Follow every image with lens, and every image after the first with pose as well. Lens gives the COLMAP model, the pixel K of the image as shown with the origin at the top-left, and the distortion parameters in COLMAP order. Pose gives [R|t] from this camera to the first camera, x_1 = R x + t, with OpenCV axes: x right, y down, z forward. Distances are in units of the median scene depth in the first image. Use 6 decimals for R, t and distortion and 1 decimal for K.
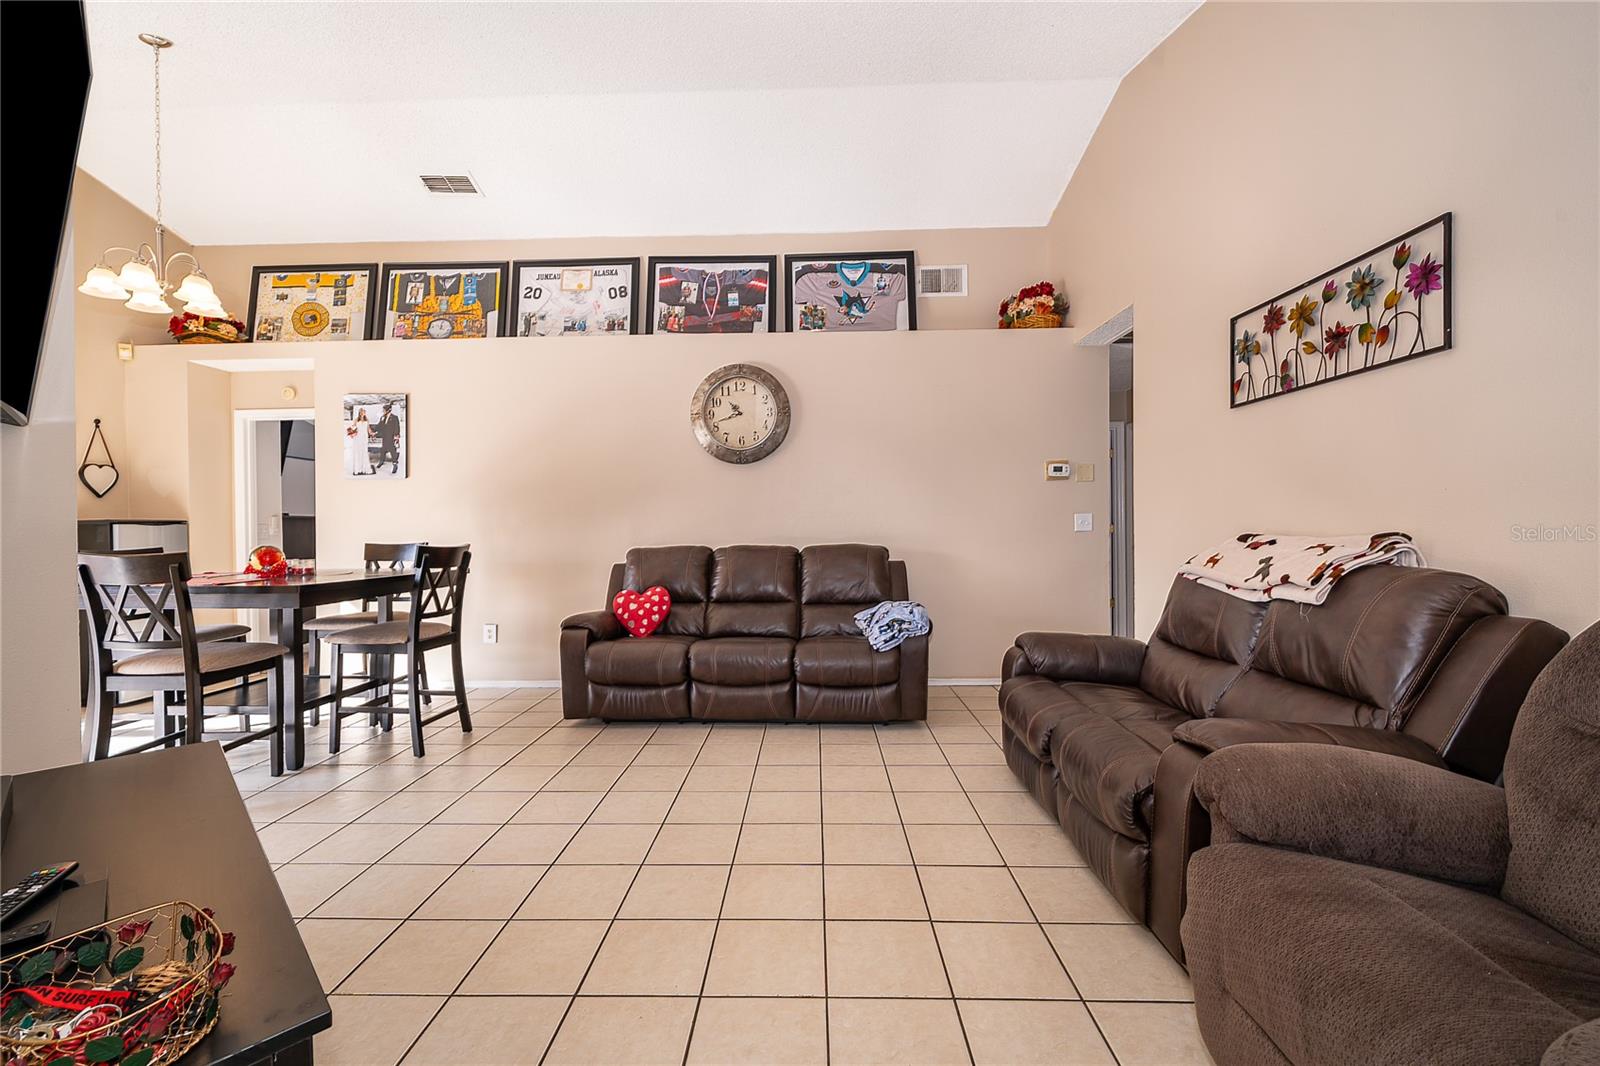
lens RADIAL K [[643.2, 0, 792.6], [0, 643.2, 532.1], [0, 0, 1]] dist [-0.004816, 0.001163]
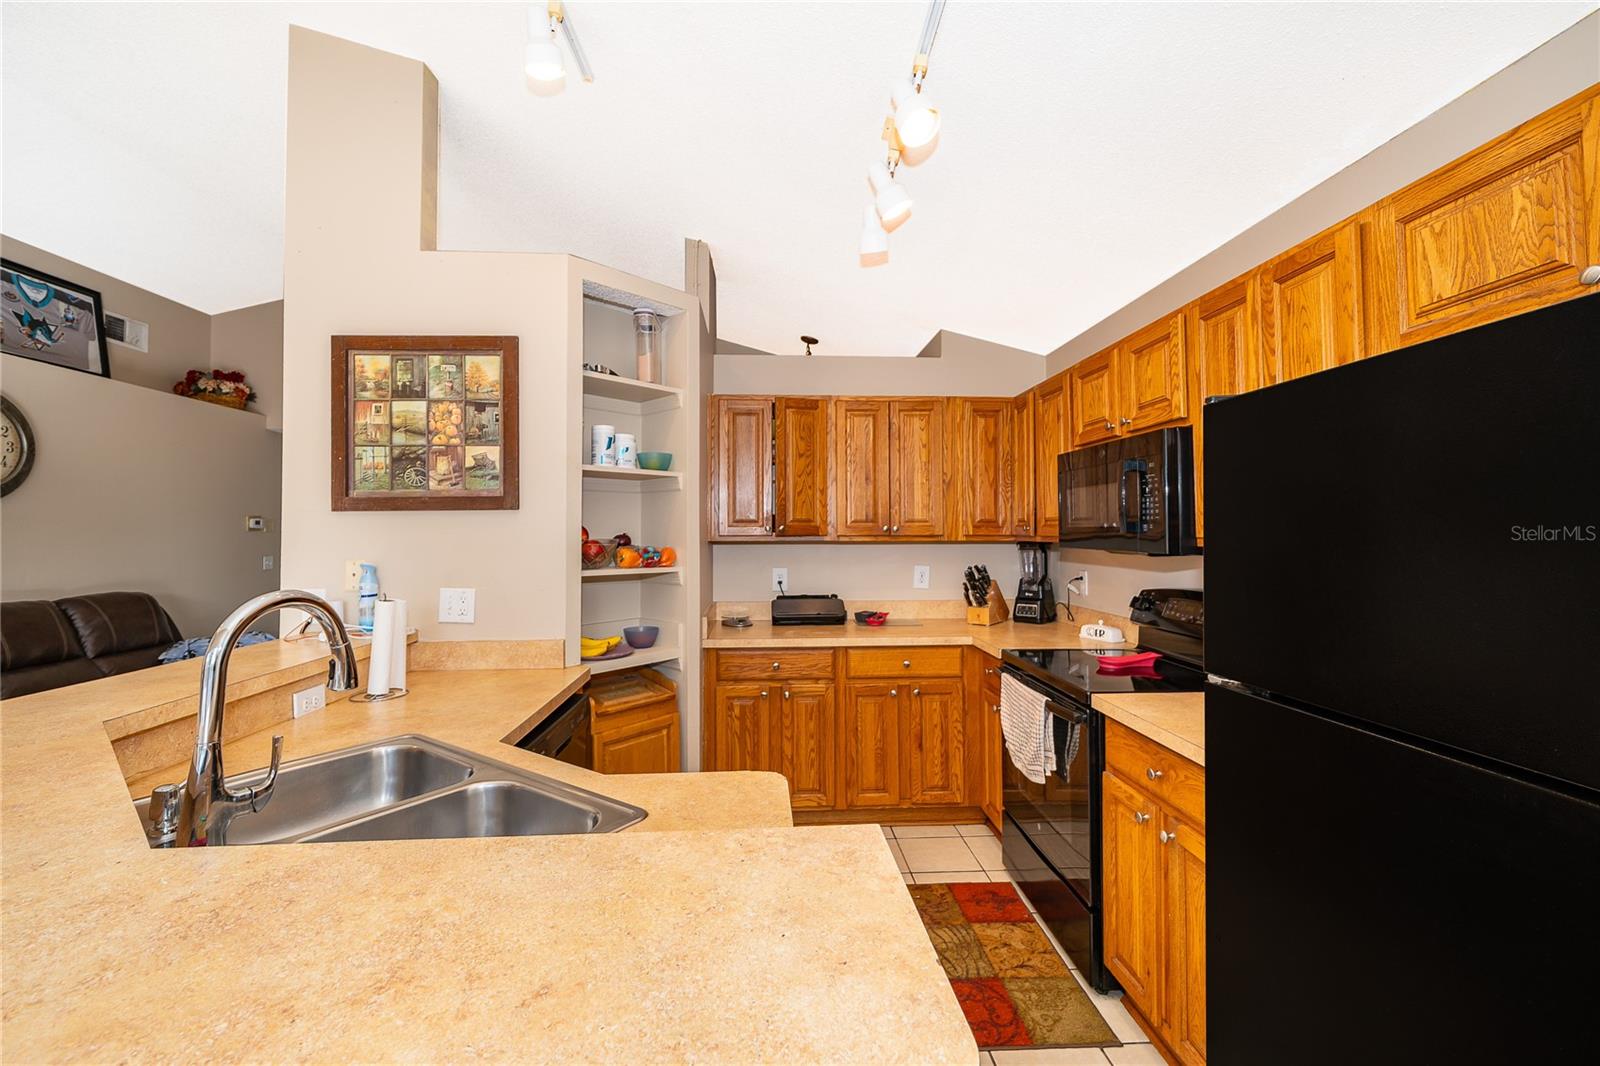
lens RADIAL K [[643.2, 0, 806.5], [0, 643.2, 517.9], [0, 0, 1]] dist [-0.004816, 0.001163]
pose [[-0.087069, 0.039628, 0.995414, -0.881984], [0.016395, 0.999130, -0.038342, -0.036666], [-0.996067, 0.012981, -0.087643, 0.009613]]
